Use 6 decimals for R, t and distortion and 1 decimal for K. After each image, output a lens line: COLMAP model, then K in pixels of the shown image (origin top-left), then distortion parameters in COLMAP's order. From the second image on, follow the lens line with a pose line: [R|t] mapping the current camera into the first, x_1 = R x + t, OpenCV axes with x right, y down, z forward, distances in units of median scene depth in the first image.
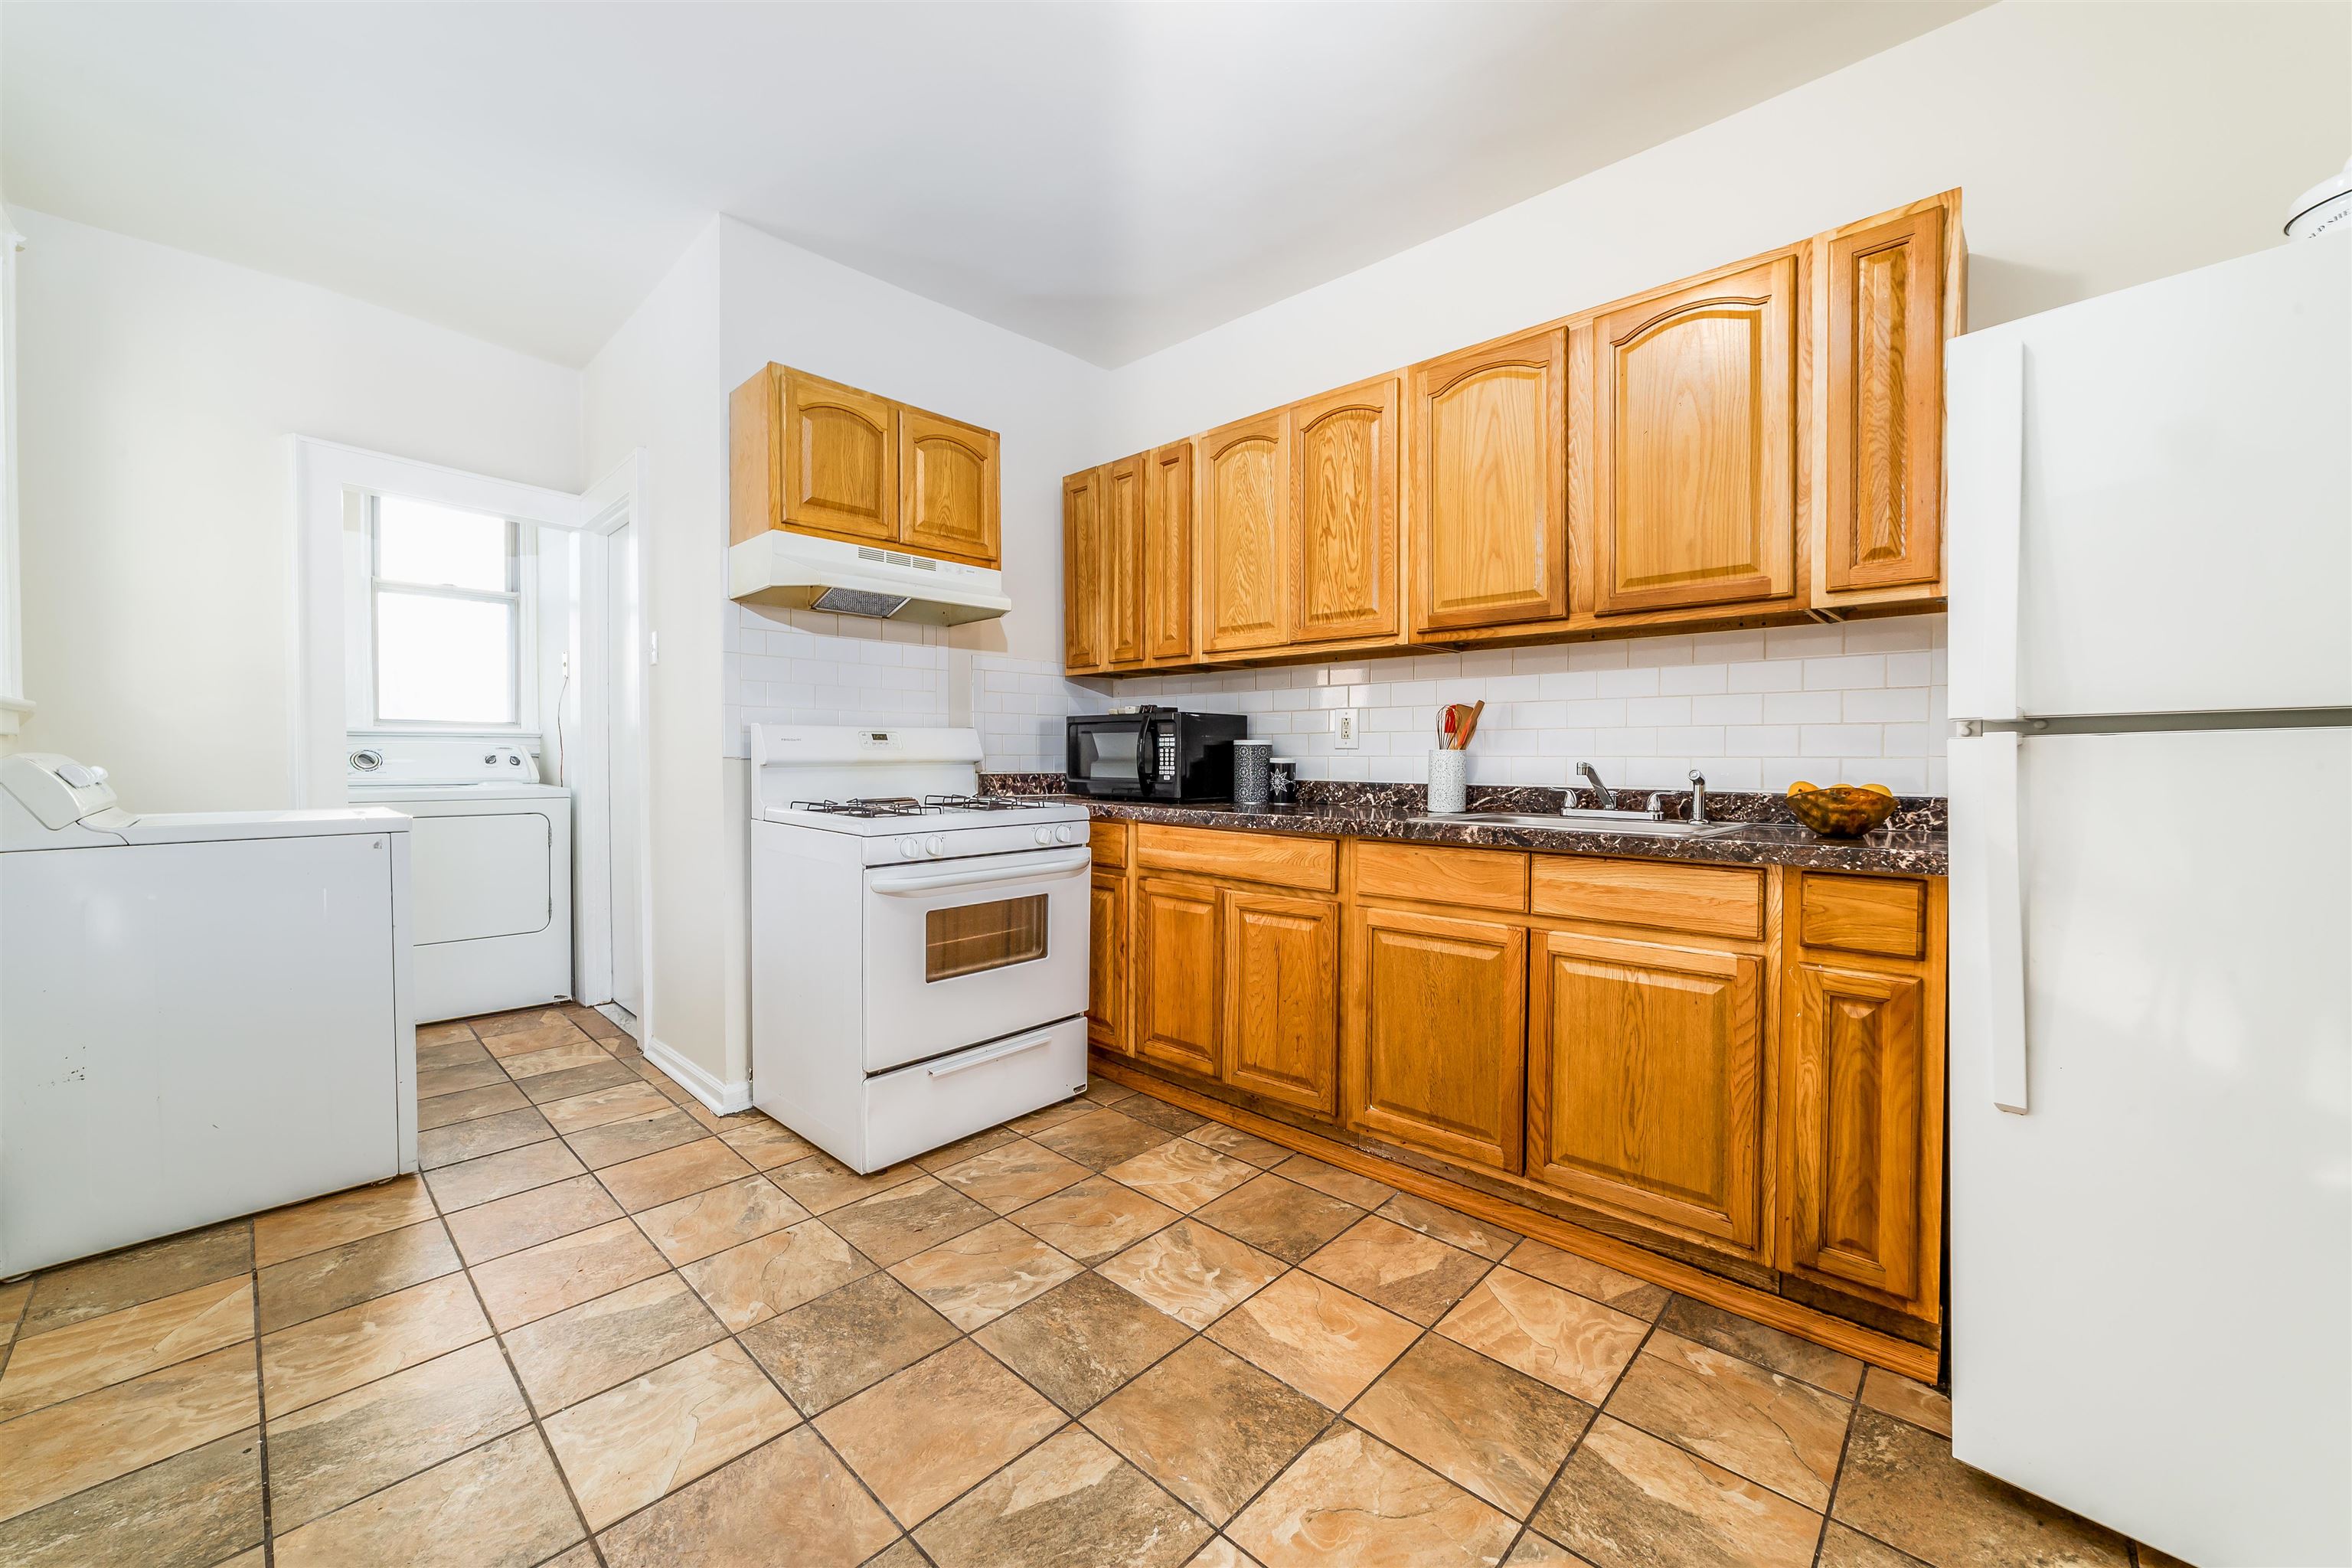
lens RADIAL K [[923.3, 0, 1176.0], [0, 923.3, 784.0], [0, 0, 1]] dist [-0.001000, 0.000134]
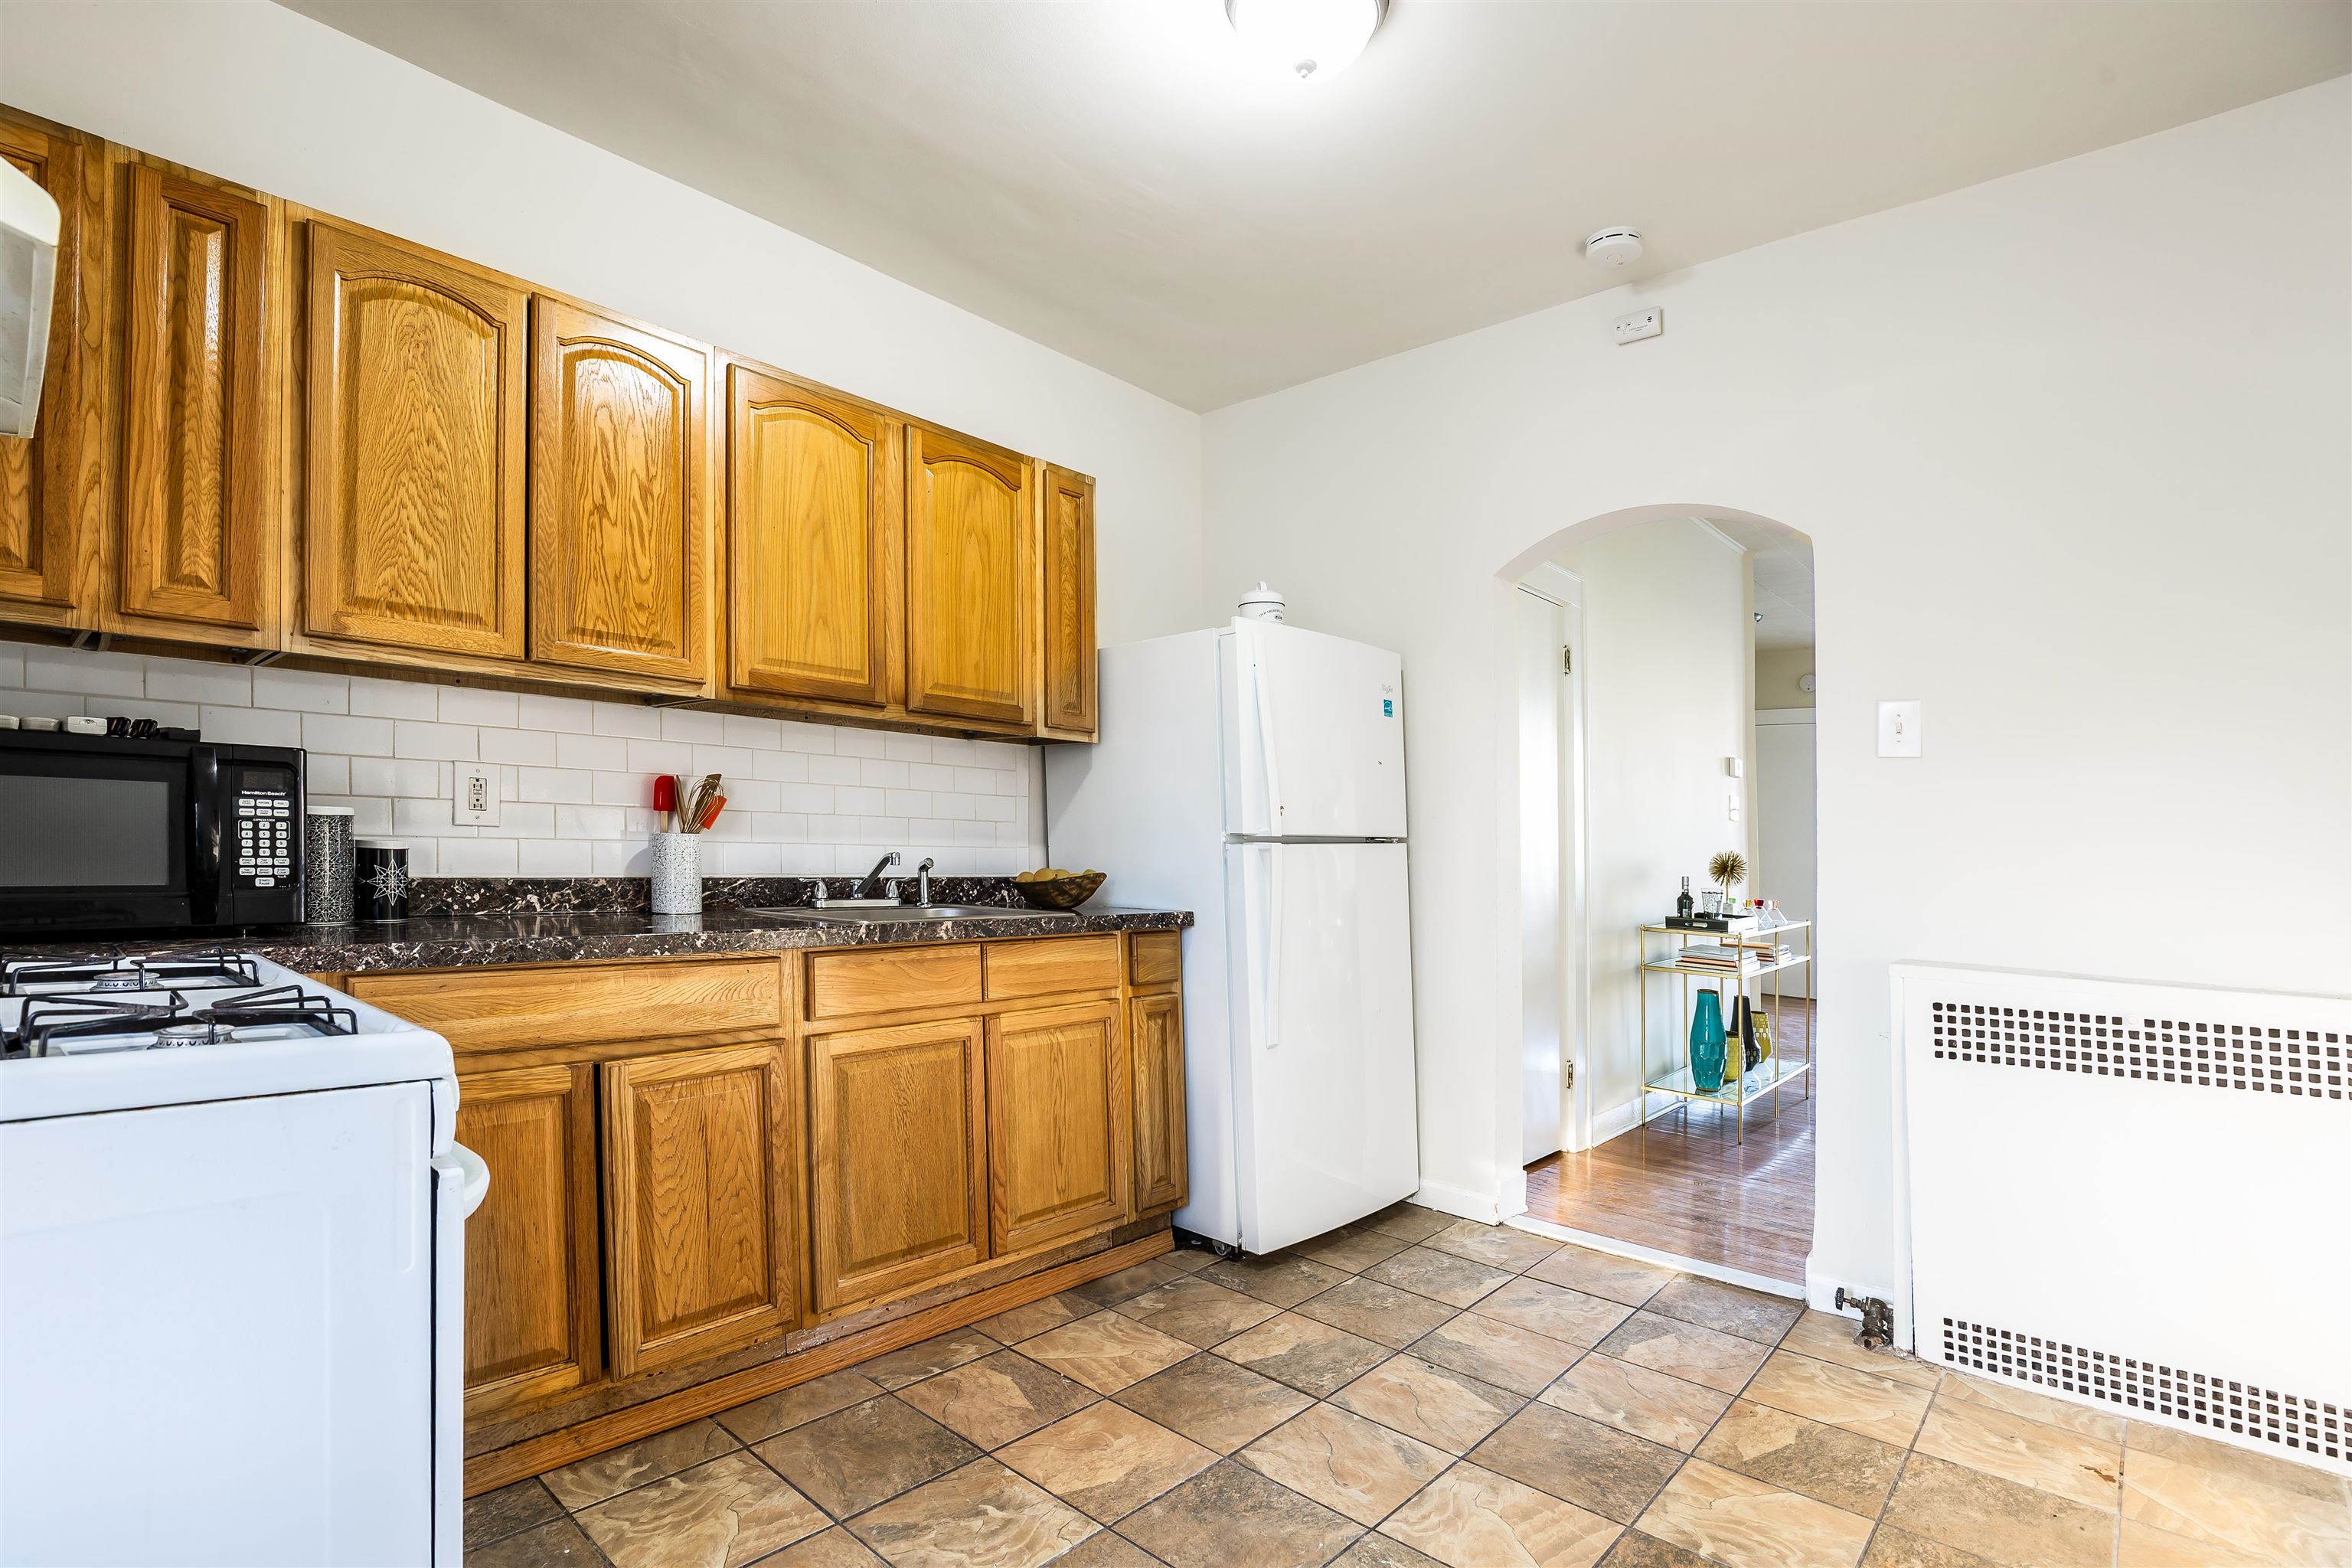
lens RADIAL K [[1116.9, 0, 1176.0], [0, 1116.9, 784.0], [0, 0, 1]] dist [-0.026107, -0.000023]
pose [[-0.017313, 0.050024, 0.998598, -0.754052], [0.004388, 0.998742, -0.049955, -0.034649], [-0.999840, 0.003517, -0.017511, 0.688189]]
